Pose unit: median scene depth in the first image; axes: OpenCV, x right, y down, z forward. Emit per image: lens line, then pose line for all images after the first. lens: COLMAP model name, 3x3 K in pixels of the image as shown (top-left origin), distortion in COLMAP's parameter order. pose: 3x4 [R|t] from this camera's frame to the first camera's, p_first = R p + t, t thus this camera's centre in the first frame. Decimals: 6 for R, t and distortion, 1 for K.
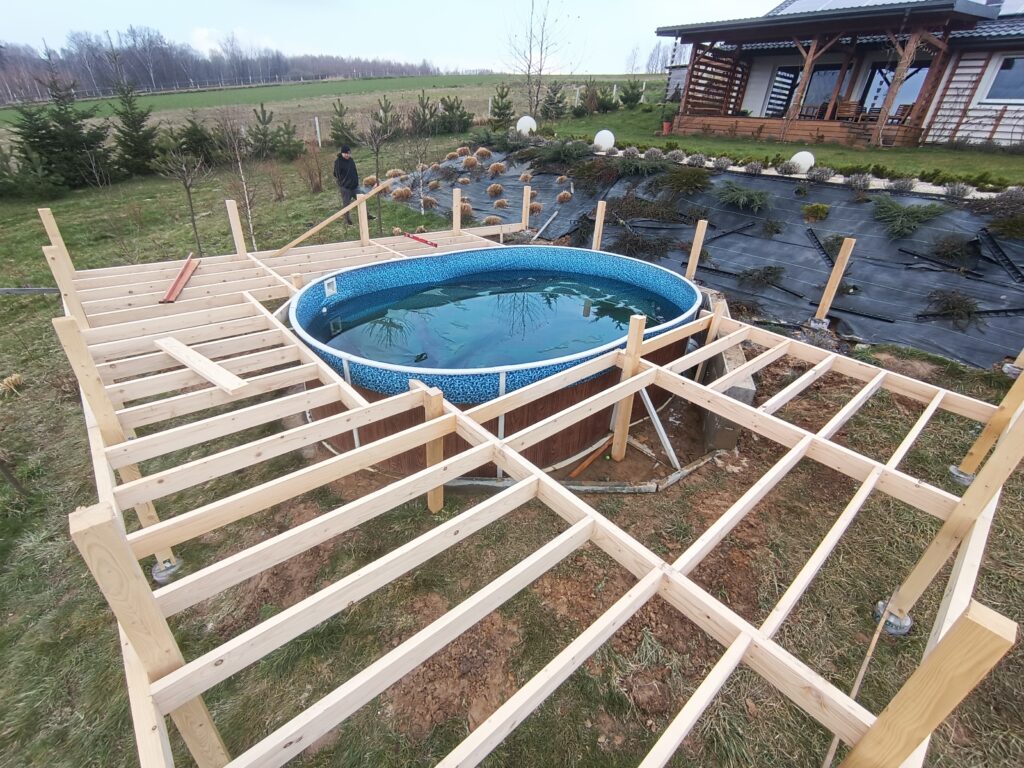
lens RADIAL K [[469.9, 0, 514.2], [0, 469.9, 384.4], [0, 0, 1]] dist [-0.005064, 0.000082]
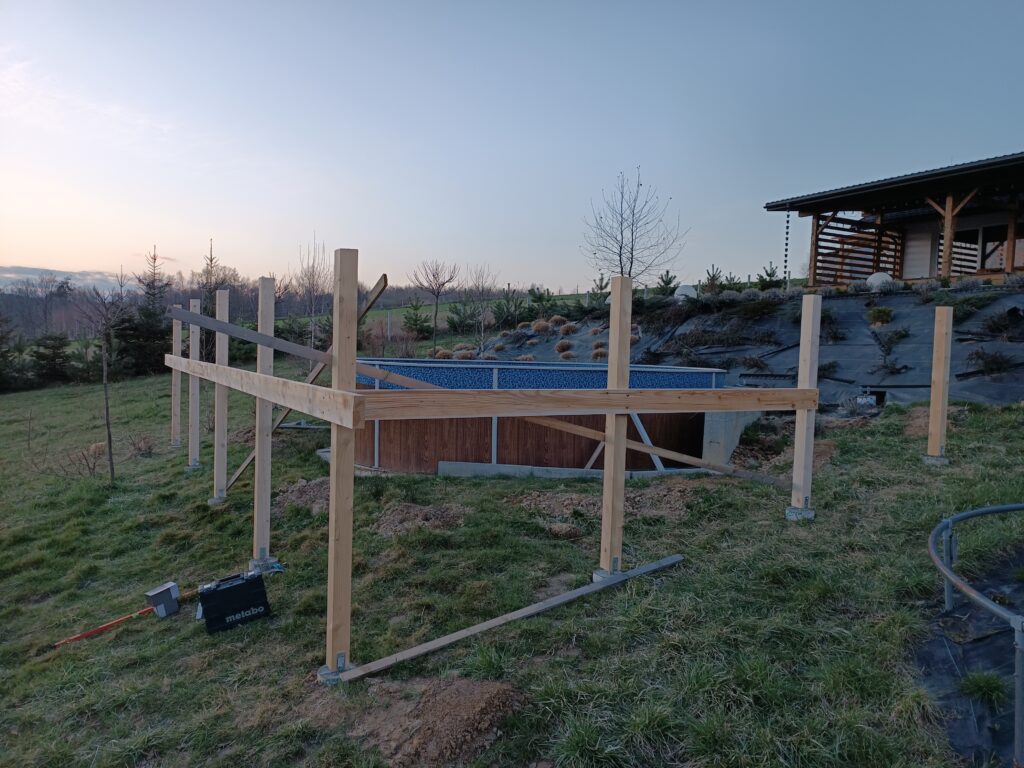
lens RADIAL K [[728.0, 0, 509.4], [0, 728.0, 384.0], [0, 0, 1]] dist [0.020628, 0.001721]
pose [[0.980986, -0.021292, -0.192906, 0.147048], [-0.067988, 0.893278, -0.444334, 0.330243], [0.181779, 0.449001, 0.874845, -0.254500]]
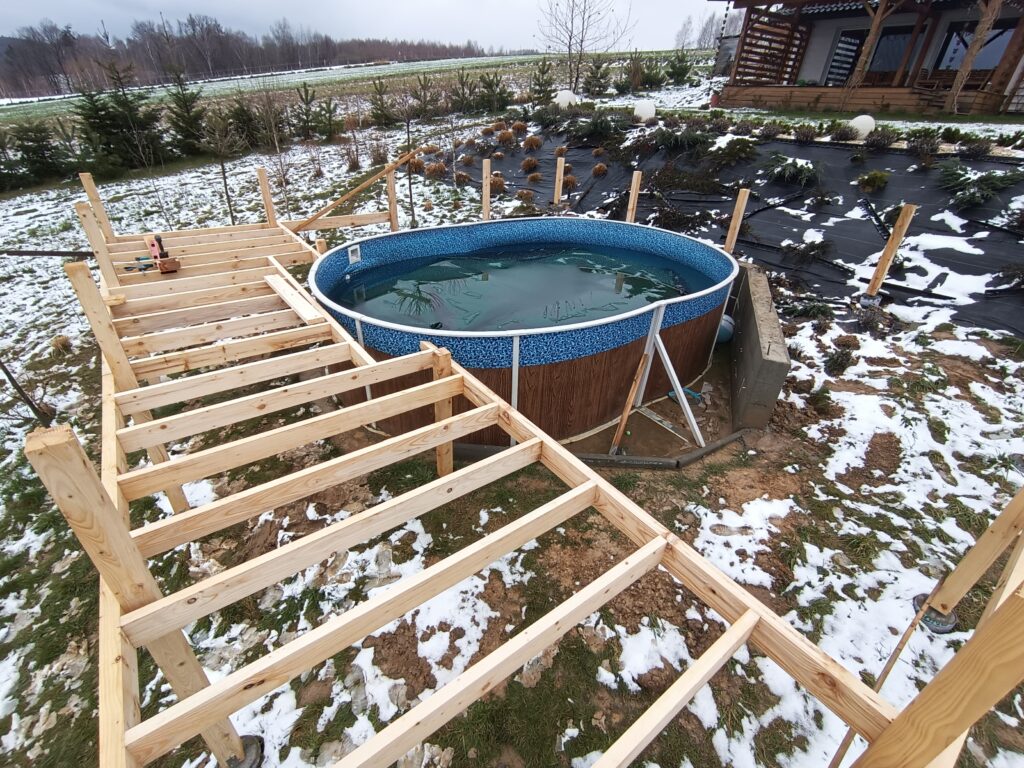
lens RADIAL K [[466.2, 0, 512.0], [0, 466.2, 384.0], [0, 0, 1]] dist [0.003747, -0.004076]
pose [[0.996360, 0.030090, -0.079763, 0.017370], [-0.027656, 0.999123, 0.031441, 0.015842], [0.080639, -0.029121, 0.996318, 0.016315]]
